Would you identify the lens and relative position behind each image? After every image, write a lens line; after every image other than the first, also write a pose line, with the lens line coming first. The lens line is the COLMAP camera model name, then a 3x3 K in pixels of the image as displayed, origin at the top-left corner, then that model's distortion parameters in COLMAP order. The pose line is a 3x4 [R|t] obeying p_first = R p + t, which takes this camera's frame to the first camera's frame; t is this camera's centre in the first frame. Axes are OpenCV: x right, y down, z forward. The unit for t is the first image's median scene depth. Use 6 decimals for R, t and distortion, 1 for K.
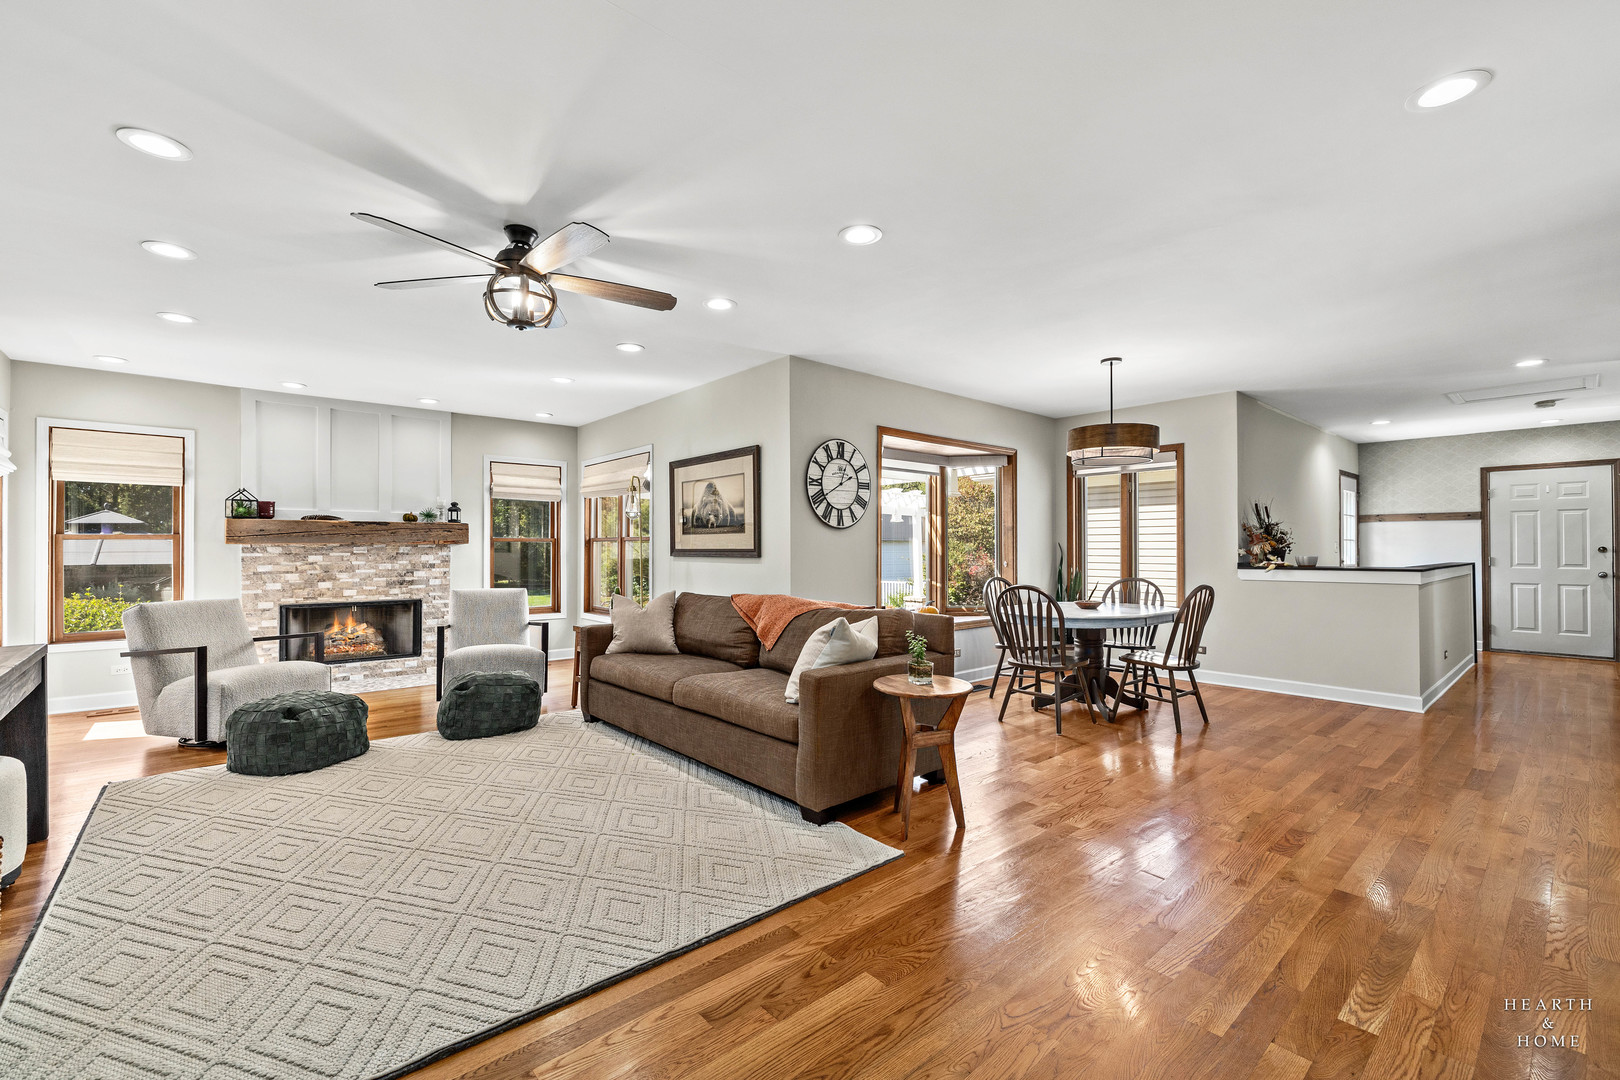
lens RADIAL K [[681.6, 0, 814.9], [0, 681.6, 545.0], [0, 0, 1]] dist [-0.017220, 0.000530]
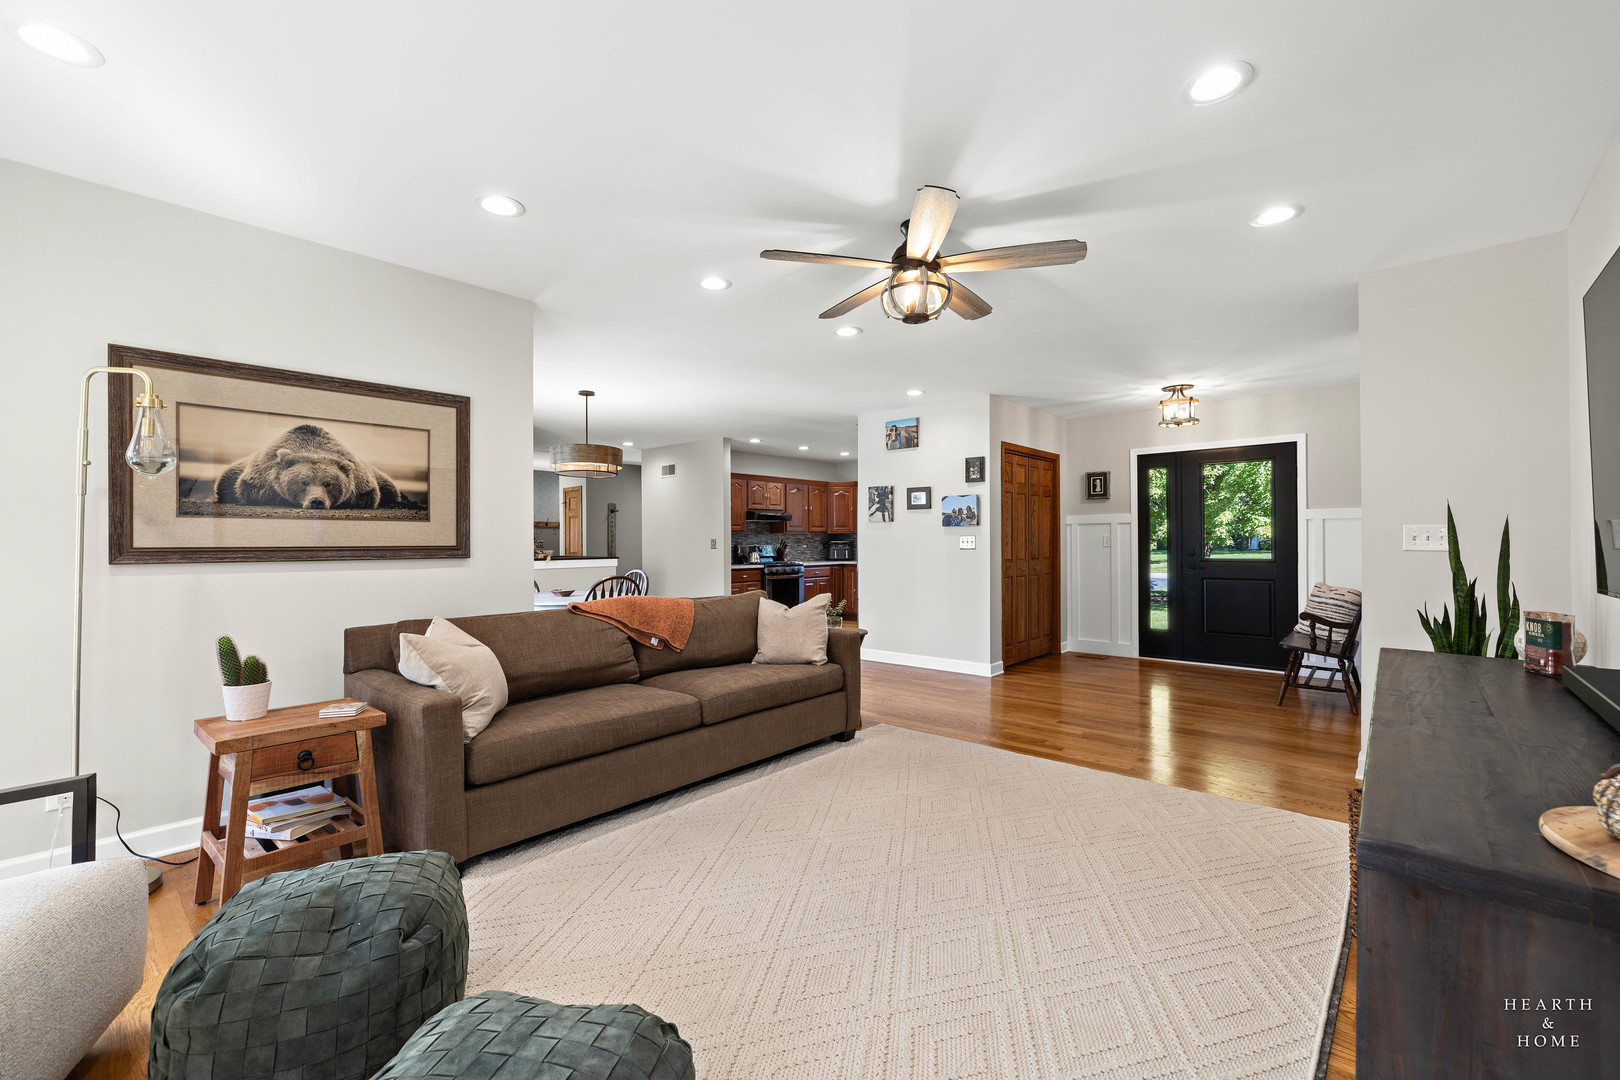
lens RADIAL K [[681.6, 0, 814.9], [0, 681.6, 545.0], [0, 0, 1]] dist [-0.017220, 0.000530]
pose [[-0.095391, -0.006542, 0.995418, -0.786265], [-0.003588, 0.999974, 0.006228, -0.000120], [-0.995433, -0.002977, -0.095412, 0.690396]]
